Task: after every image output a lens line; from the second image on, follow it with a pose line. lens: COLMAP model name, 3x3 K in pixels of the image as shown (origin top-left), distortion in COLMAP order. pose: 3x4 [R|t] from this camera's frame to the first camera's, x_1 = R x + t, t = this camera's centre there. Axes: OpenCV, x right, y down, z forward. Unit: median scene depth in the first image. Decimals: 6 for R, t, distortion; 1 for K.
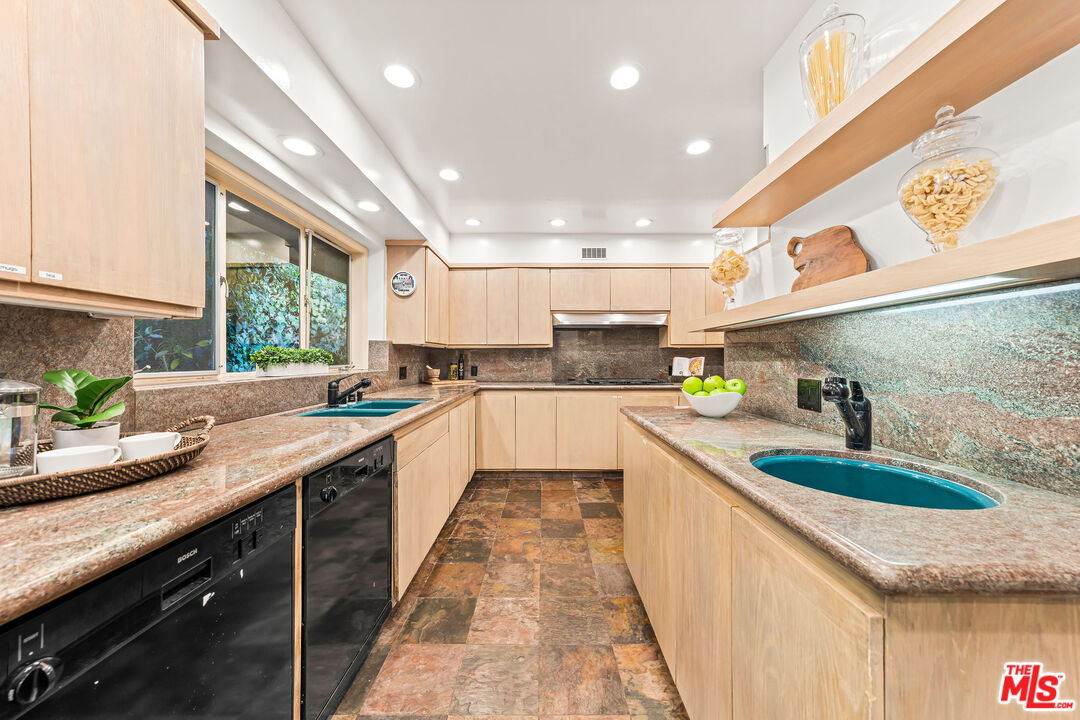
lens RADIAL K [[368.0, 0, 544.0], [0, 368.0, 358.6], [0, 0, 1]] dist [0.001845, 0.001120]
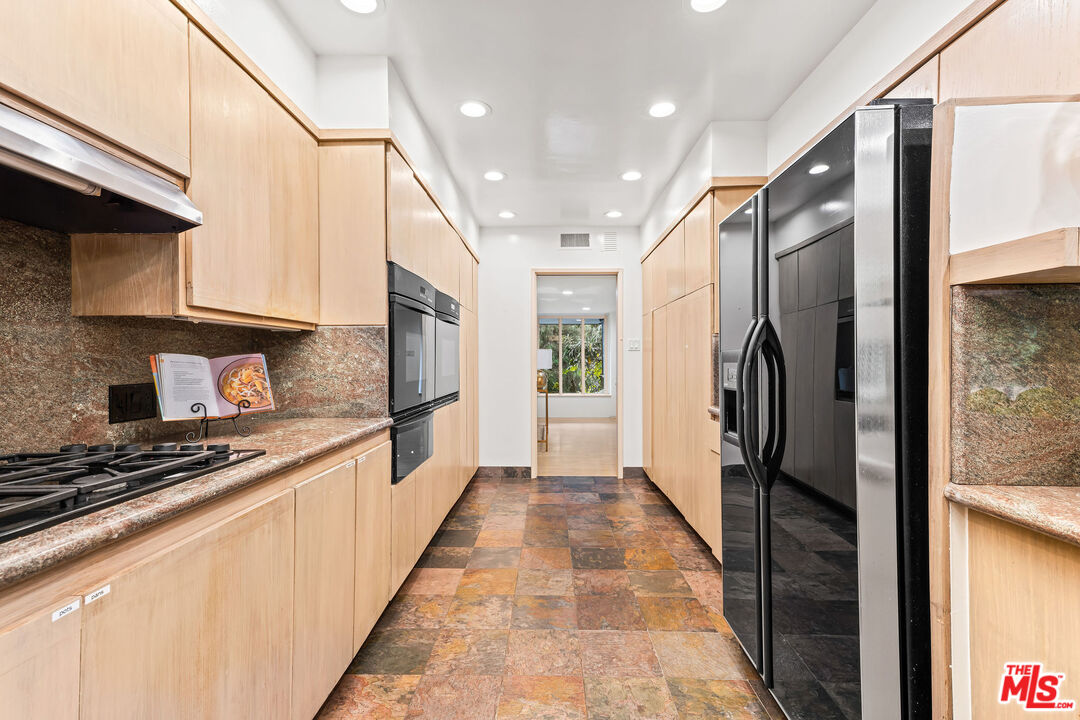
lens RADIAL K [[482.9, 0, 541.2], [0, 482.9, 358.6], [0, 0, 1]] dist [0.028617, -0.000528]
pose [[0.016035, 0.002289, 0.999869, -0.010754], [0.001969, 0.999995, -0.002321, 0.001584], [-0.999869, 0.002006, 0.016030, 1.058731]]
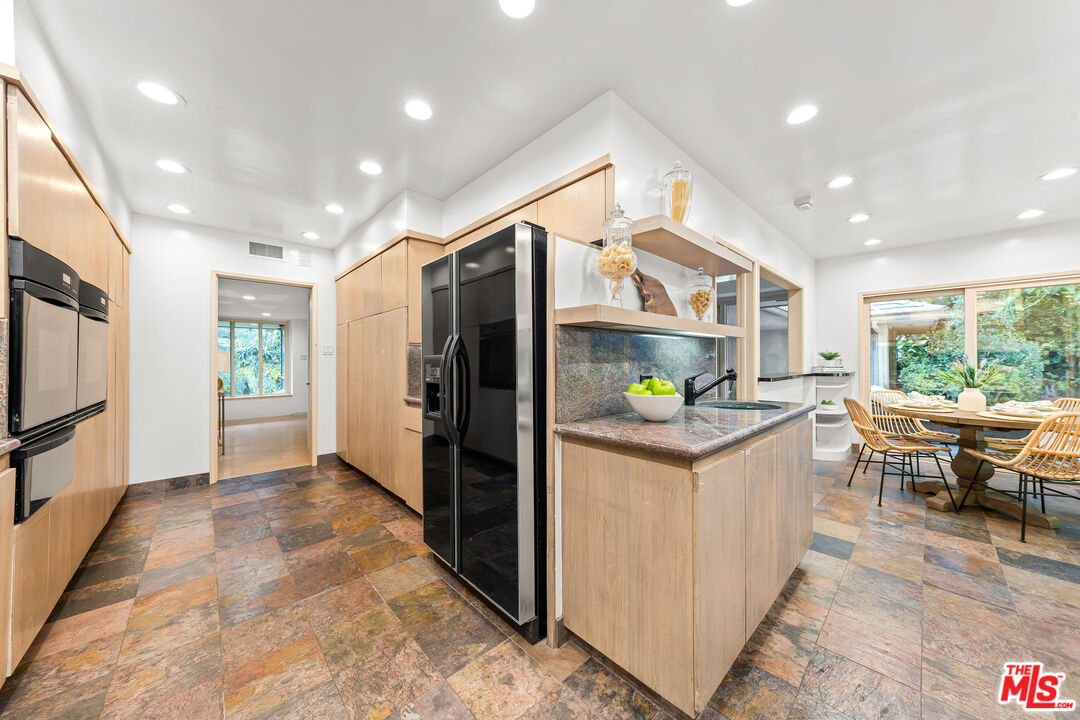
lens RADIAL K [[368.0, 0, 545.4], [0, 368.0, 359.2], [0, 0, 1]] dist [0.001845, 0.001120]
pose [[-0.688678, 0.006810, 0.725035, -0.022911], [0.004015, 0.999976, -0.005578, 0.001066], [-0.725056, -0.000930, -0.688689, 1.139212]]
